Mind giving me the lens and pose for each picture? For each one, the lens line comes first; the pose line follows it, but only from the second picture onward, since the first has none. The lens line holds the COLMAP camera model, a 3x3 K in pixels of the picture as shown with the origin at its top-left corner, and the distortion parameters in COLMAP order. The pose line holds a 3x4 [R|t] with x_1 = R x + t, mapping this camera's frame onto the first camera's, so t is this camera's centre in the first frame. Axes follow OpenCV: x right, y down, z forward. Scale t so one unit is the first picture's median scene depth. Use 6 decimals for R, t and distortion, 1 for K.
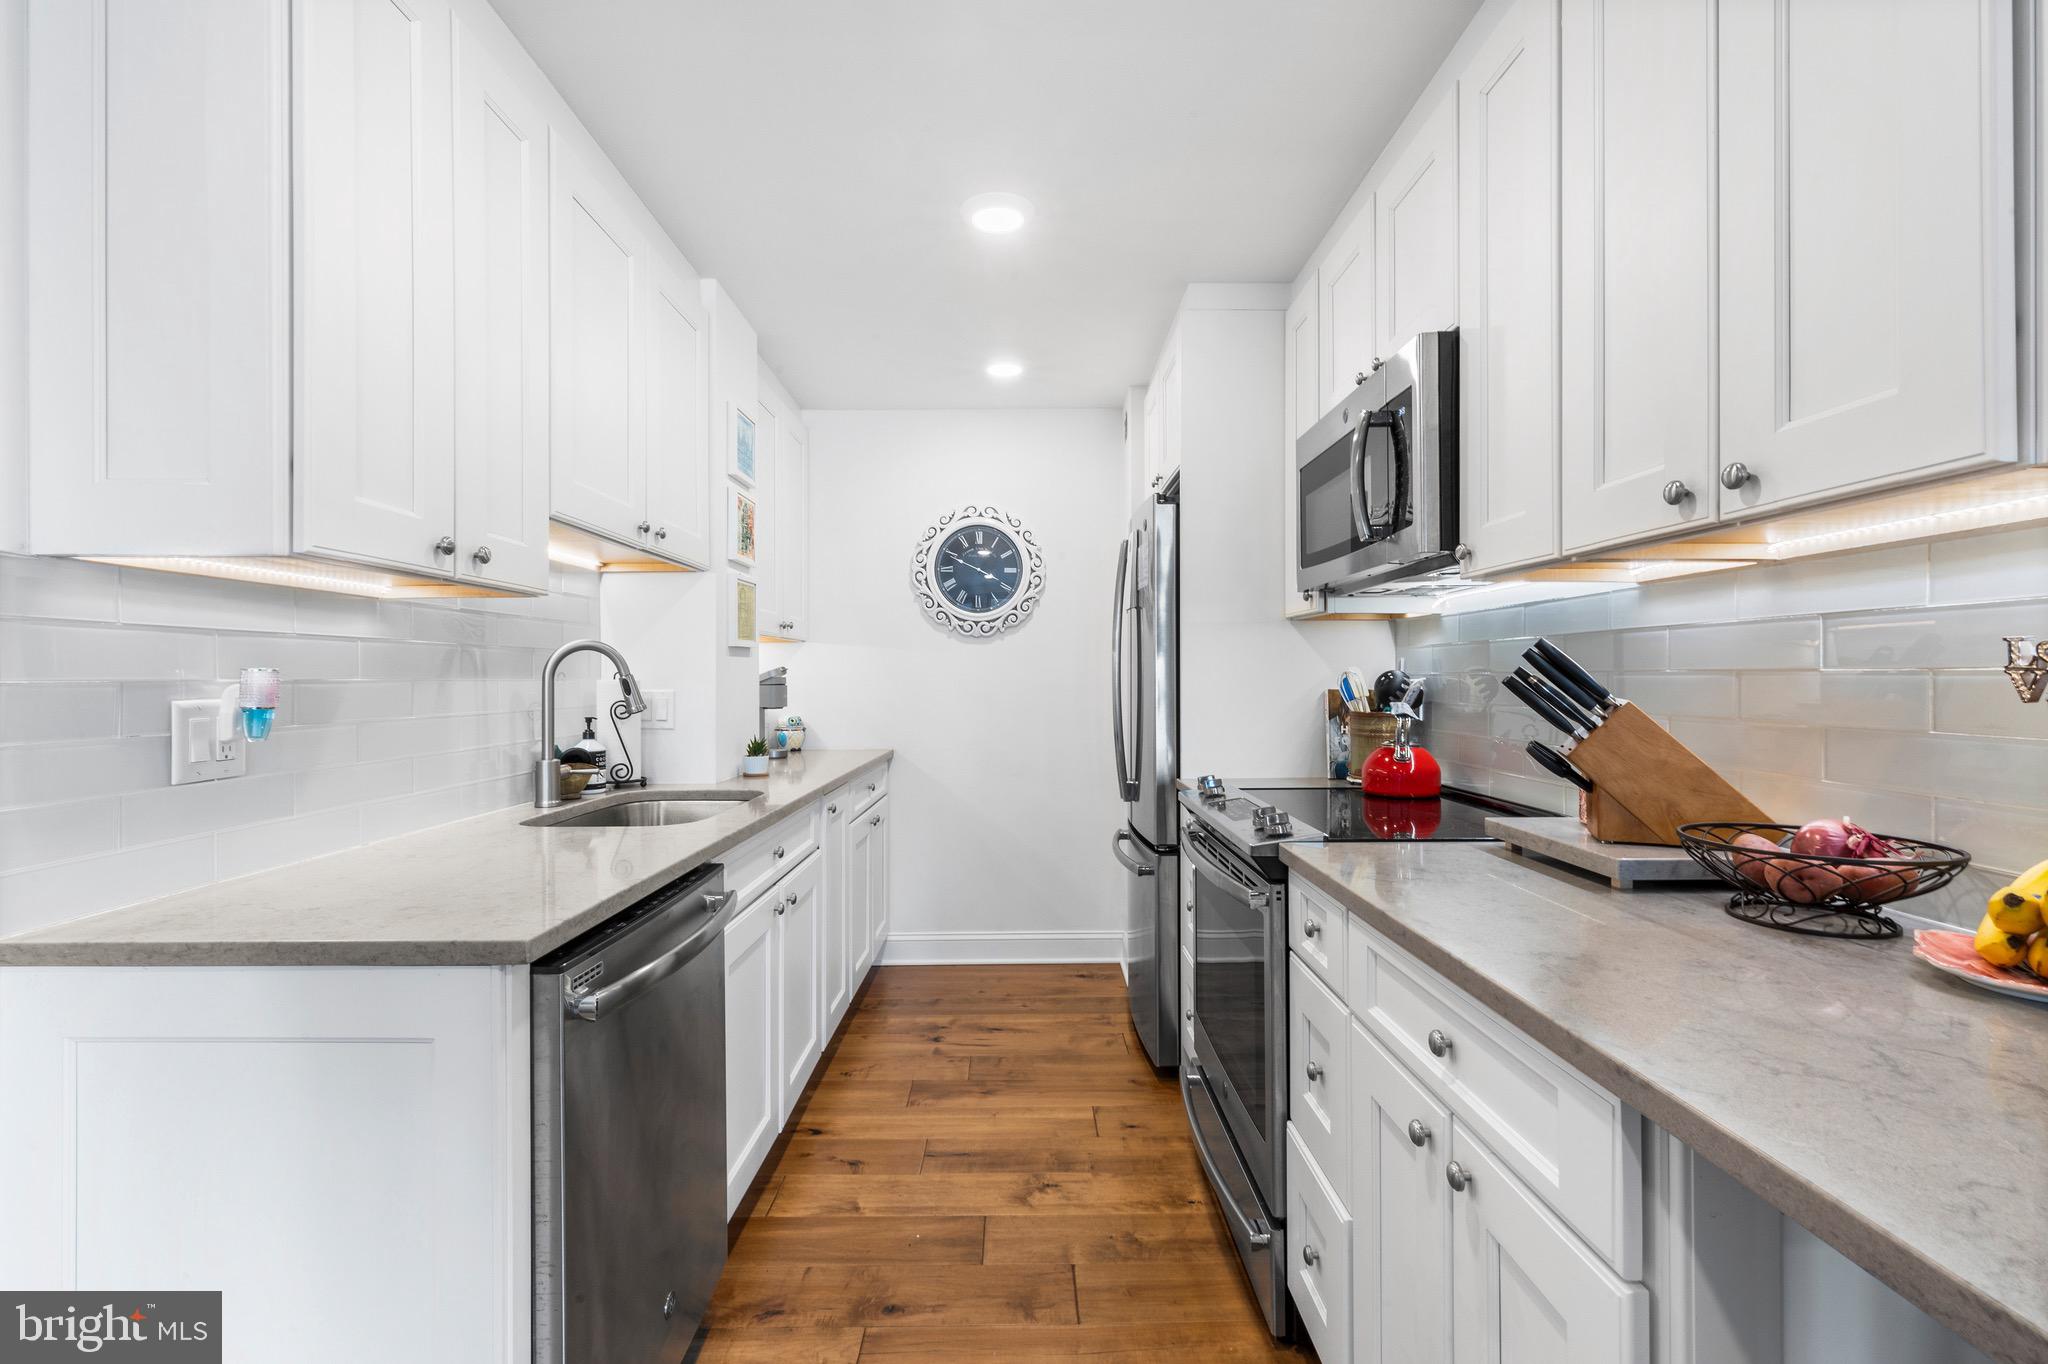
lens RADIAL K [[925.7, 0, 1028.1], [0, 925.7, 676.7], [0, 0, 1]] dist [0.002954, -0.000352]
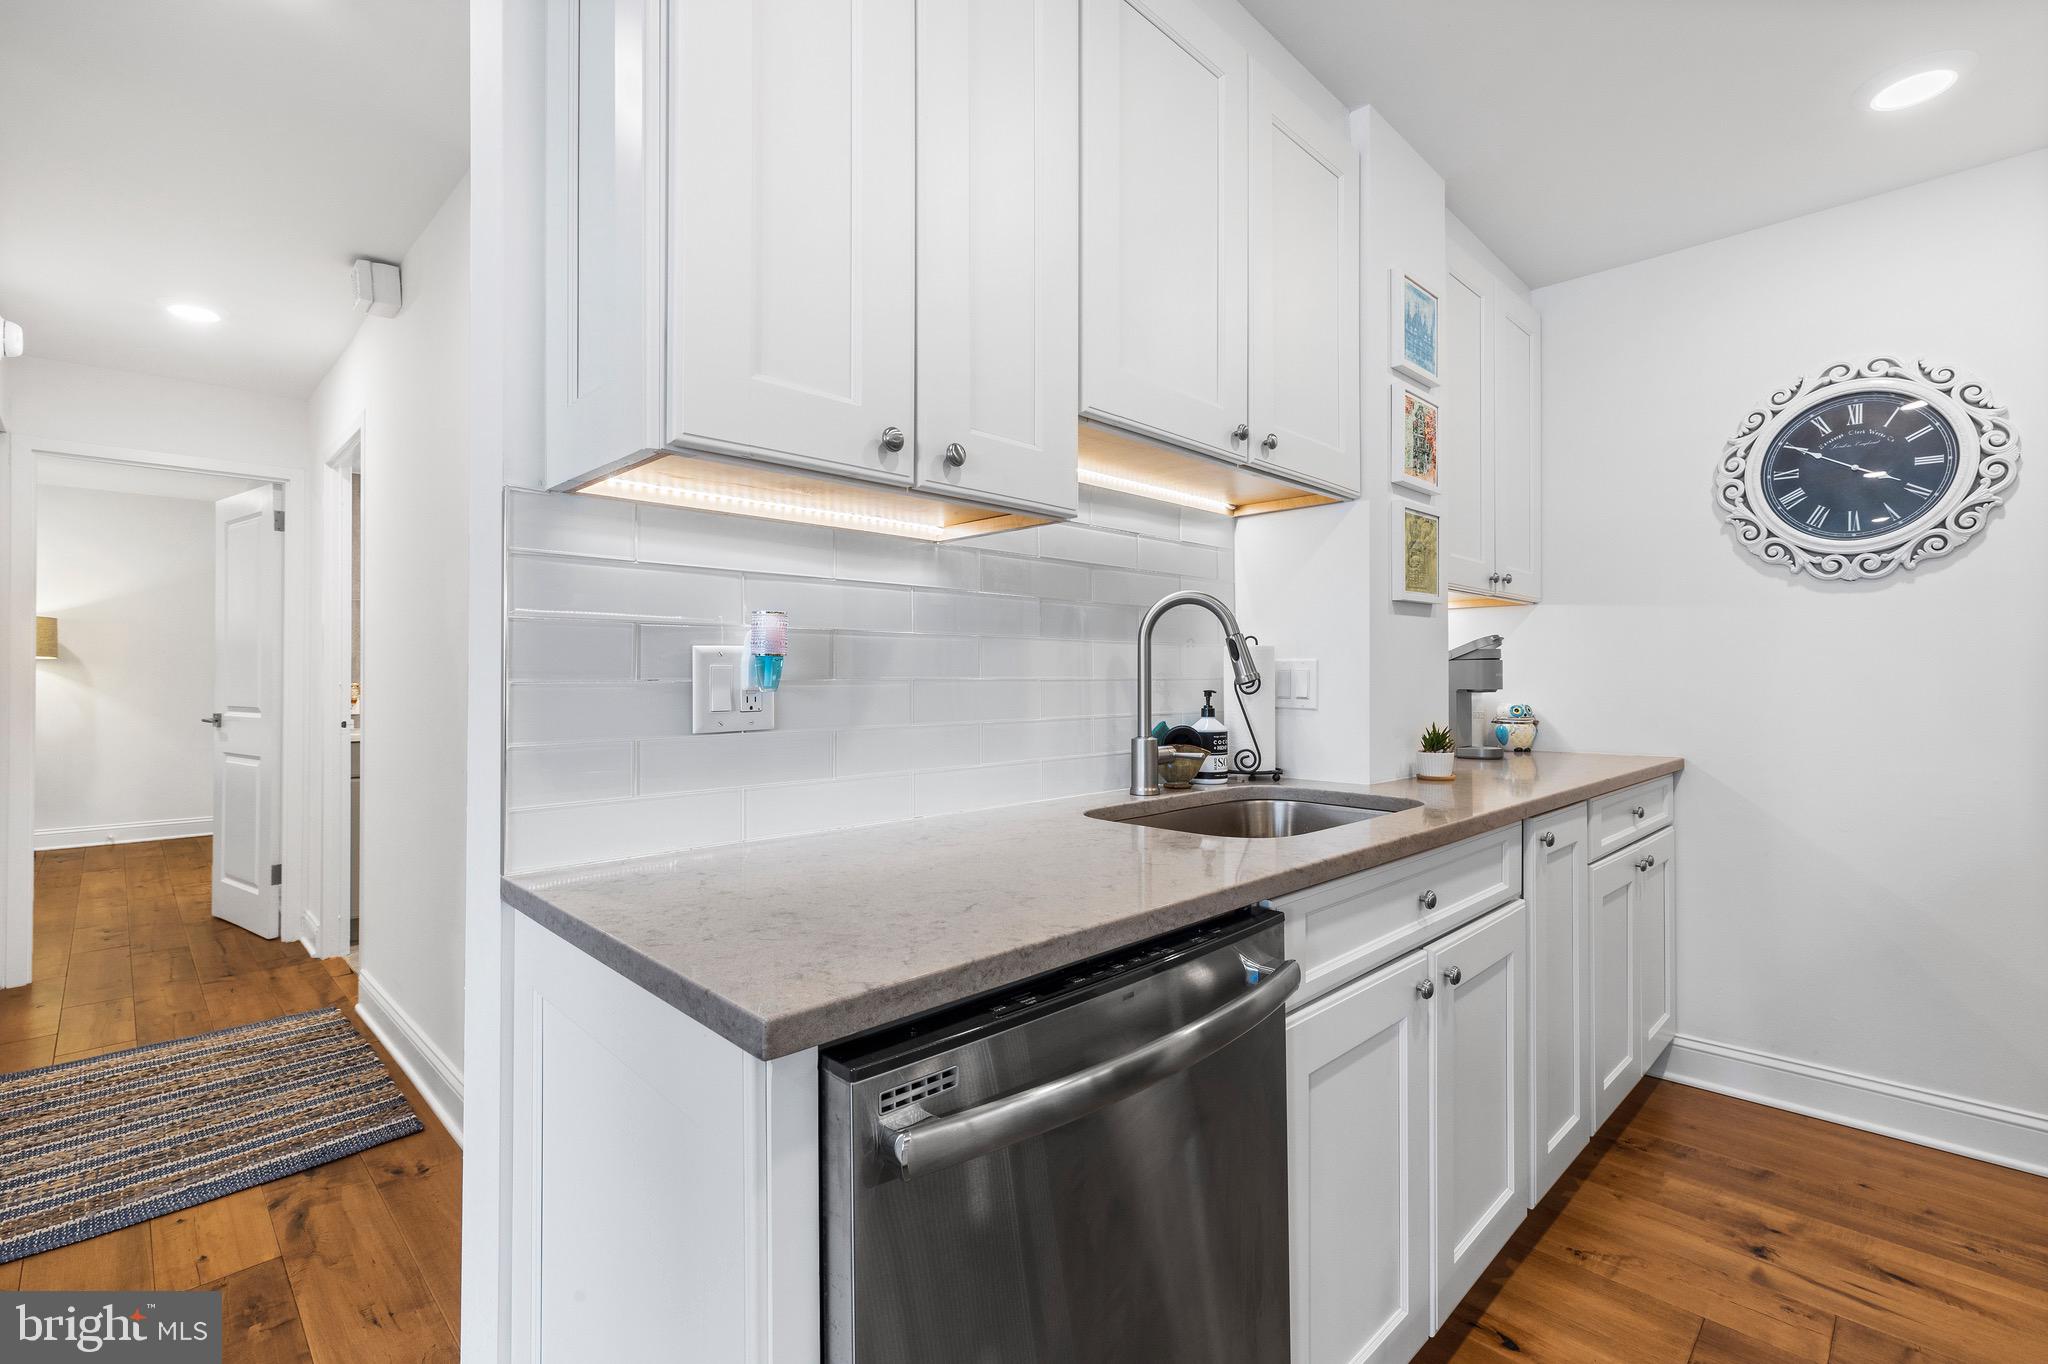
lens RADIAL K [[925.7, 0, 1021.5], [0, 925.7, 665.9], [0, 0, 1]] dist [0.002954, -0.000352]
pose [[0.700796, -0.004715, -0.713346, -0.004898], [-0.001571, 0.999966, -0.008153, 0.025771], [0.713360, 0.006834, 0.700764, 0.272841]]
